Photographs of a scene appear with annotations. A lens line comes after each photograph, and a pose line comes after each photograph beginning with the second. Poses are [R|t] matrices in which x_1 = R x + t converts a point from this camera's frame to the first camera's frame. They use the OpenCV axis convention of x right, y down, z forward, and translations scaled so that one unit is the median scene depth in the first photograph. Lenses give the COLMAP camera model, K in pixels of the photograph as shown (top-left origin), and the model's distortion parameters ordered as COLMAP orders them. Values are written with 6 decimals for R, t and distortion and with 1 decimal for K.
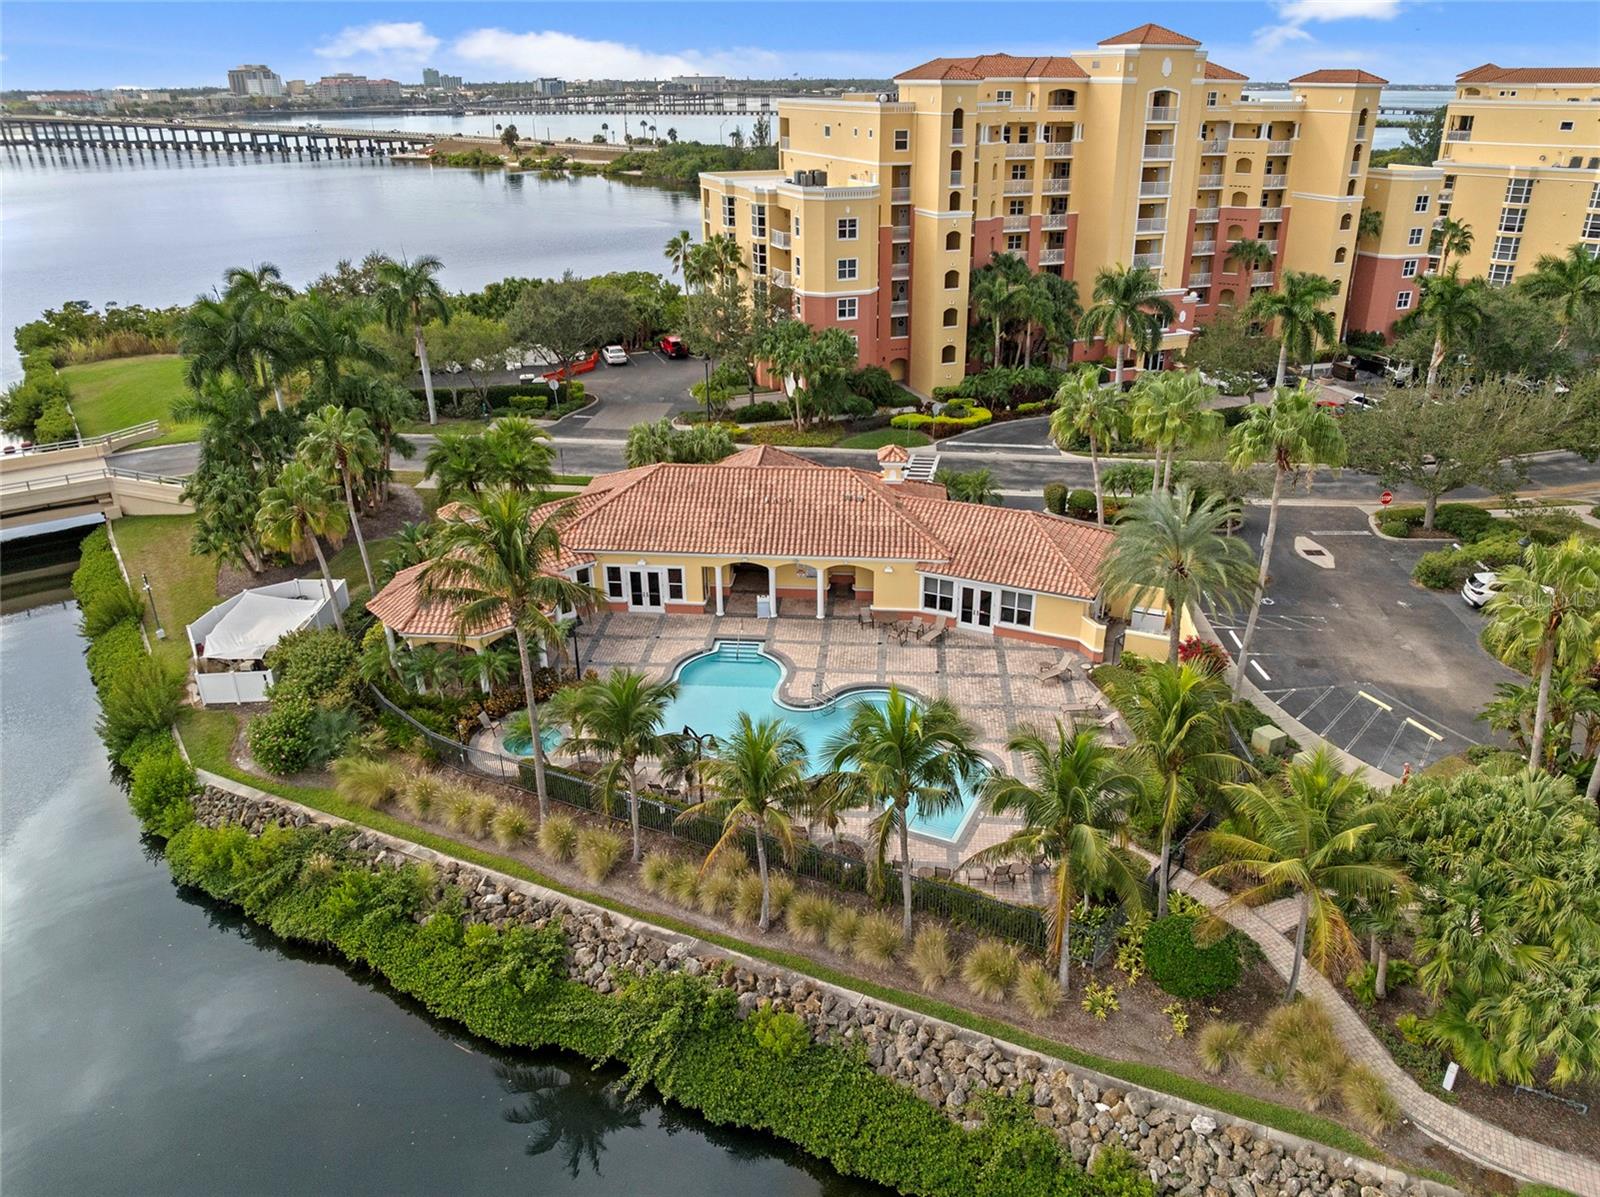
lens RADIAL K [[1206.5, 0, 800.0], [0, 1206.5, 598.5], [0, 0, 1]] dist [-0.032021, 0.001906]
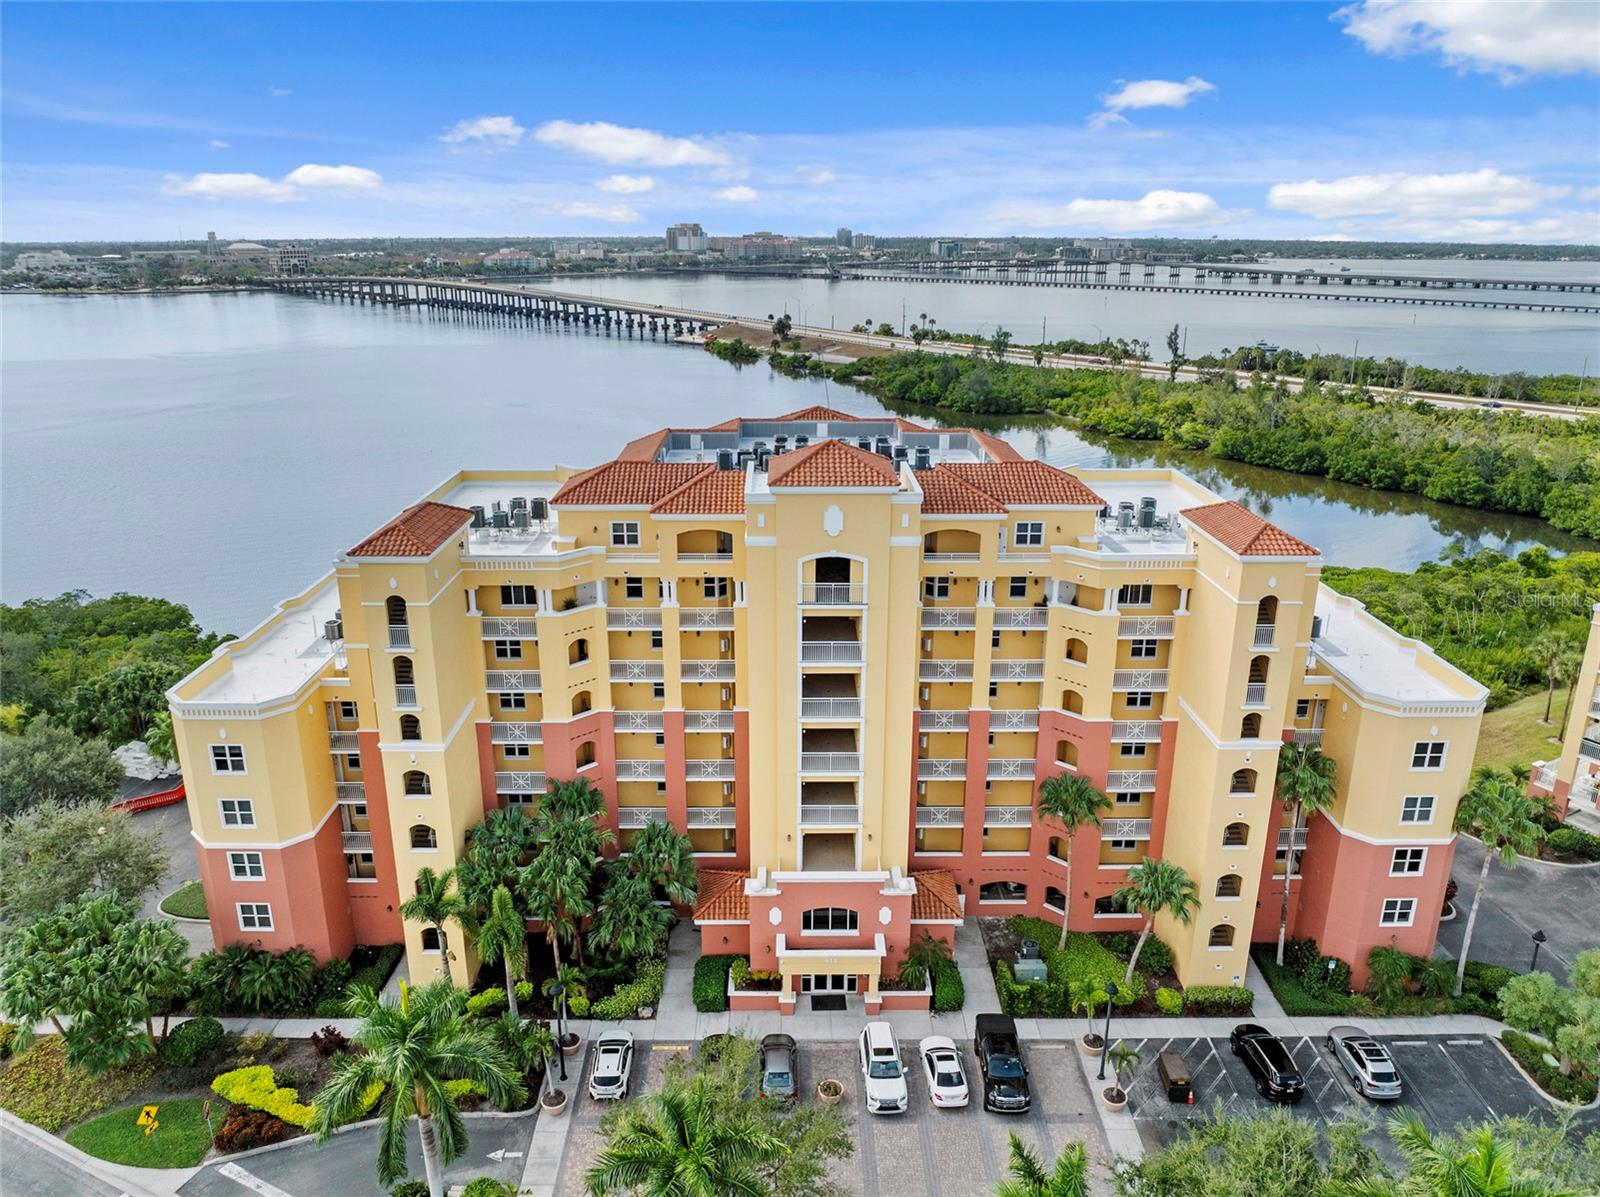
lens RADIAL K [[1168.1, 0, 800.0], [0, 1168.1, 598.5], [0, 0, 1]] dist [-0.037162, 0.009667]
pose [[0.928844, 0.120923, -0.350181, 0.509306], [-0.153360, 0.985942, -0.066322, -0.379809], [0.337238, 0.115307, 0.934331, 0.486836]]
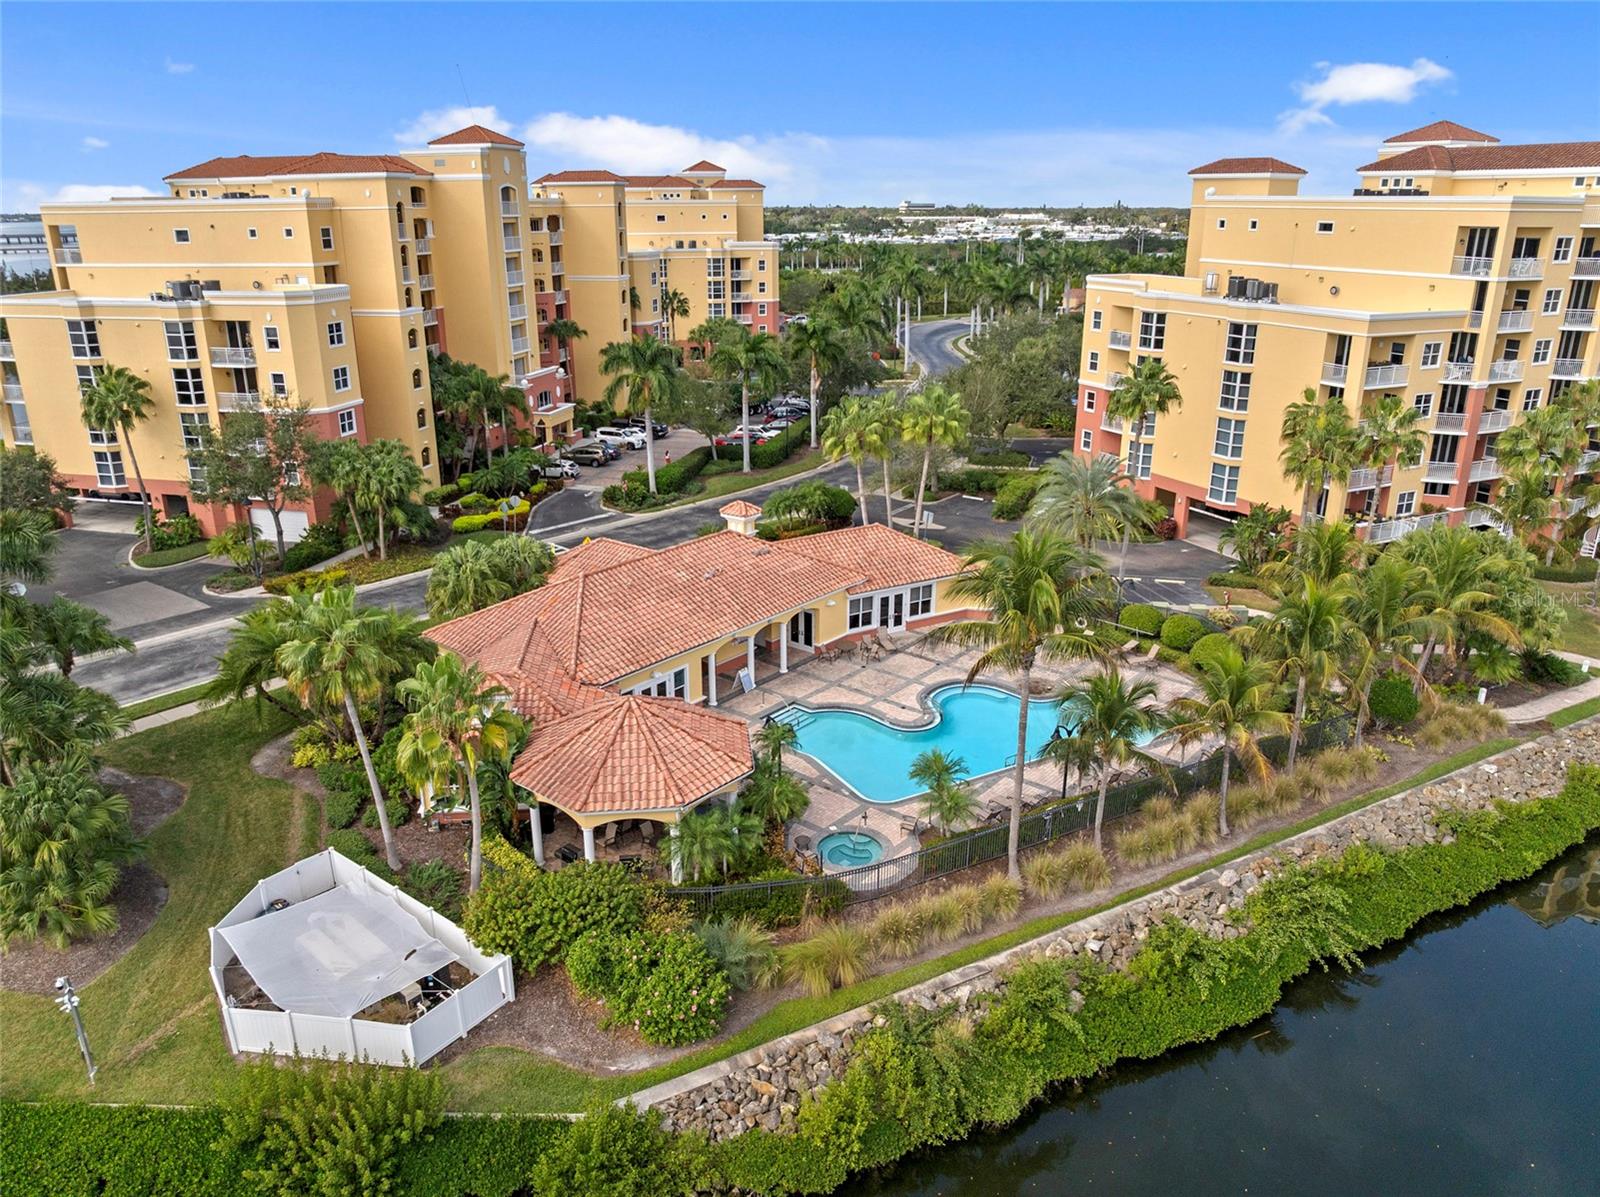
lens RADIAL K [[1168.1, 0, 800.0], [0, 1168.1, 598.5], [0, 0, 1]] dist [-0.037162, 0.009667]
pose [[0.557918, -0.265452, 0.786296, -0.469281], [0.334409, 0.939049, 0.079741, -0.074513], [-0.759538, 0.218455, 0.612682, 0.247856]]
